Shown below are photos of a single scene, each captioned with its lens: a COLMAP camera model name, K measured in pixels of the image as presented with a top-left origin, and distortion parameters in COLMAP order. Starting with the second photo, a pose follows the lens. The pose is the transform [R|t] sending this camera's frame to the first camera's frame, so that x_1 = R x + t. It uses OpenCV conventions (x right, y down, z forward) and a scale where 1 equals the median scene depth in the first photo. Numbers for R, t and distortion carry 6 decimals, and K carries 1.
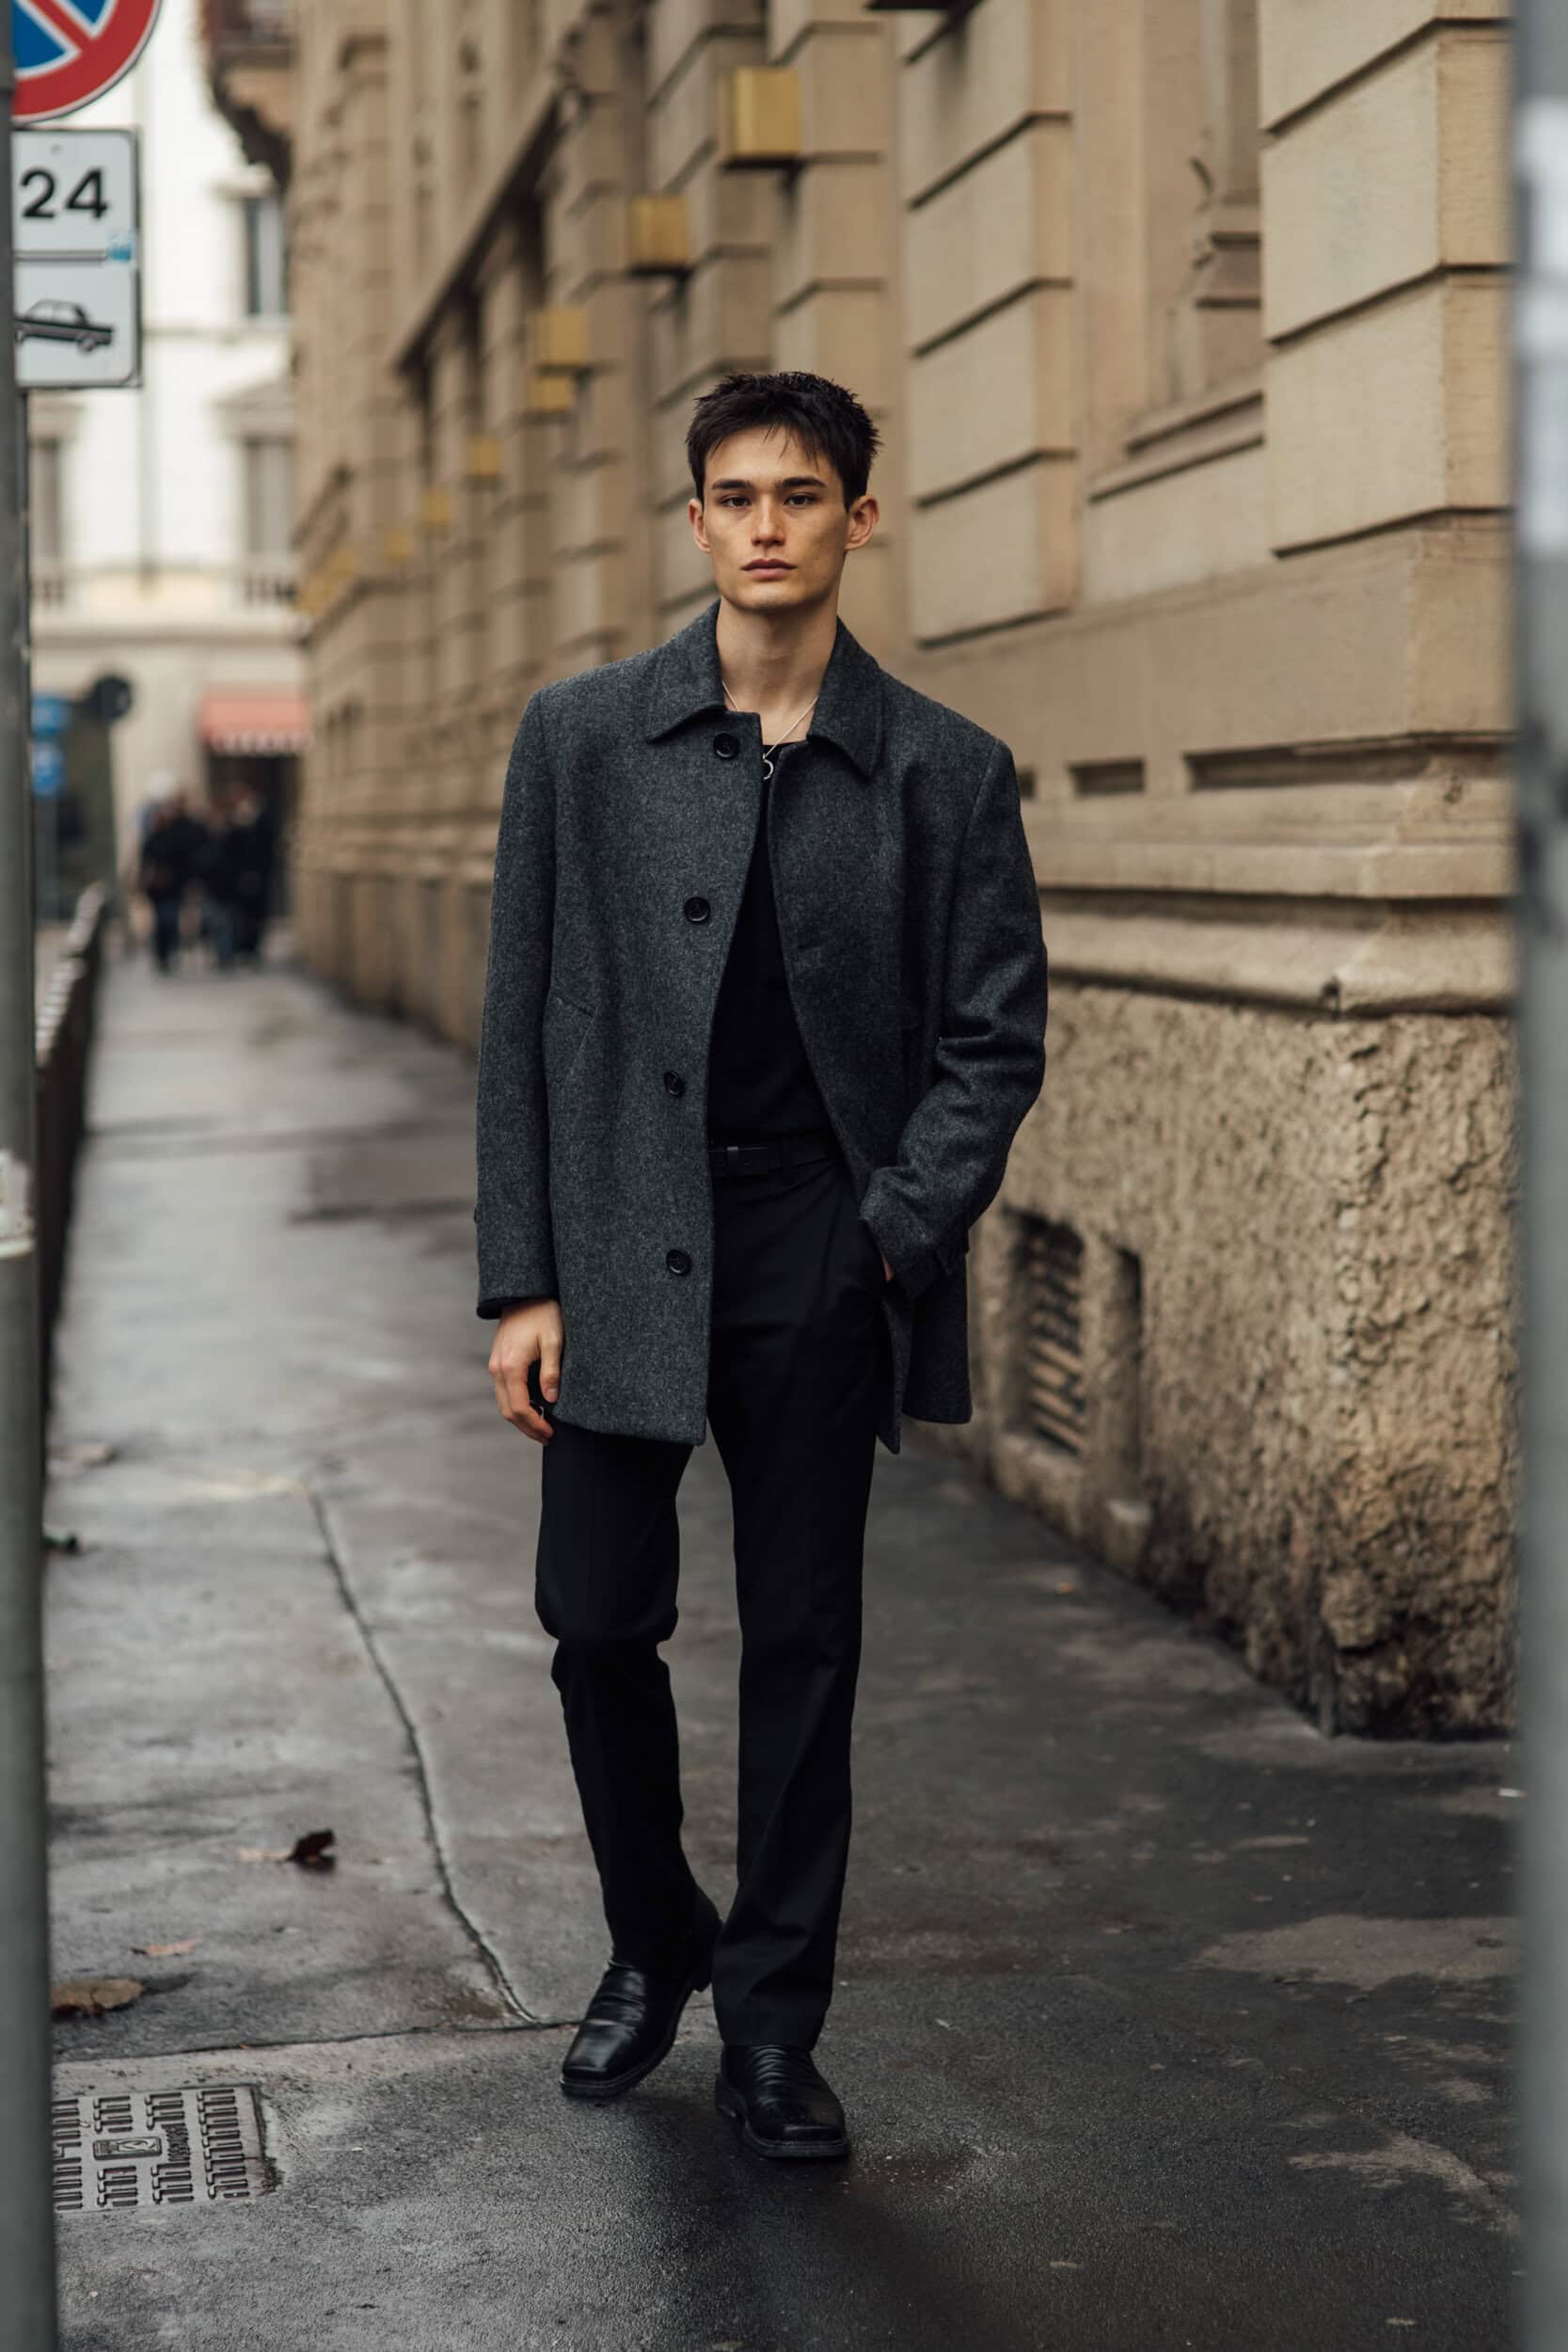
lens RADIAL K [[5870.9, 0, 791.7], [0, 5870.9, 1229.6], [0, 0, 1]] dist [0.040844, -1.152797]
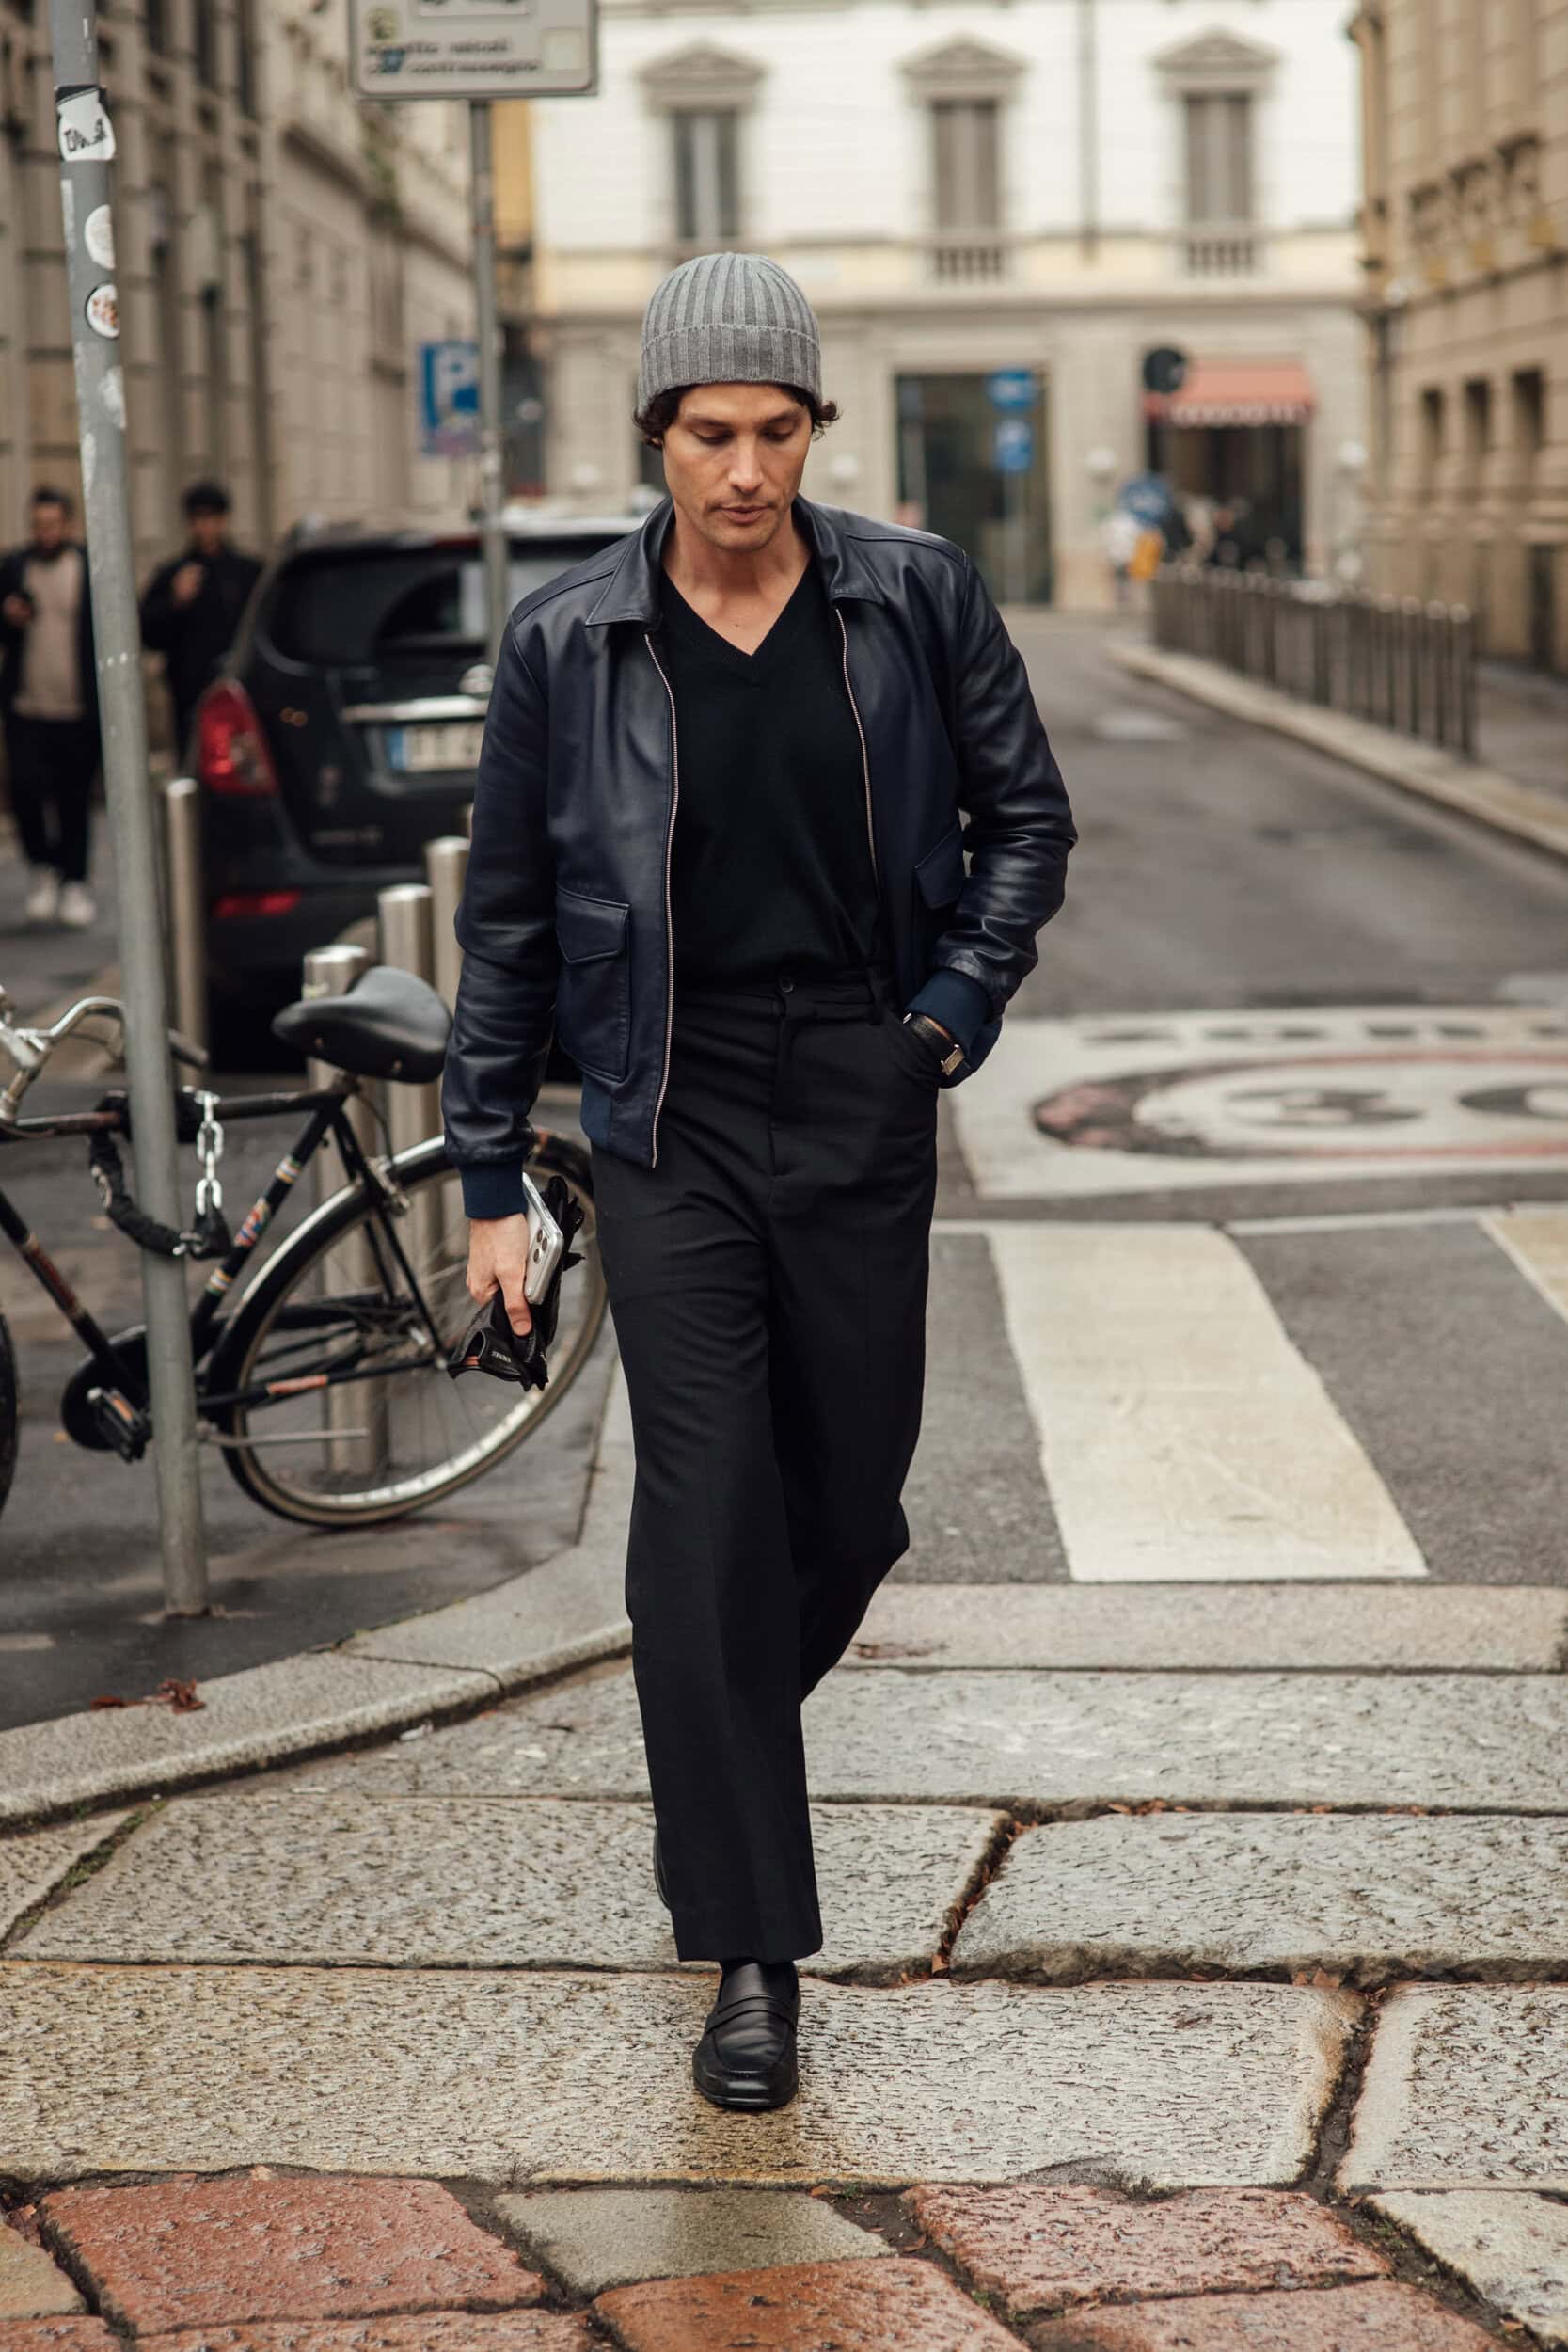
lens RADIAL K [[6303.8, 0, 845.3], [0, 6303.8, 1181.6], [0, 0, 1]] dist [-0.002280, 0.298939]
pose [[0.994548, -0.001395, -0.104267, -0.333330], [0.005429, 0.999247, 0.038415, 0.023173], [0.104135, -0.038772, 0.993807, -0.326718]]
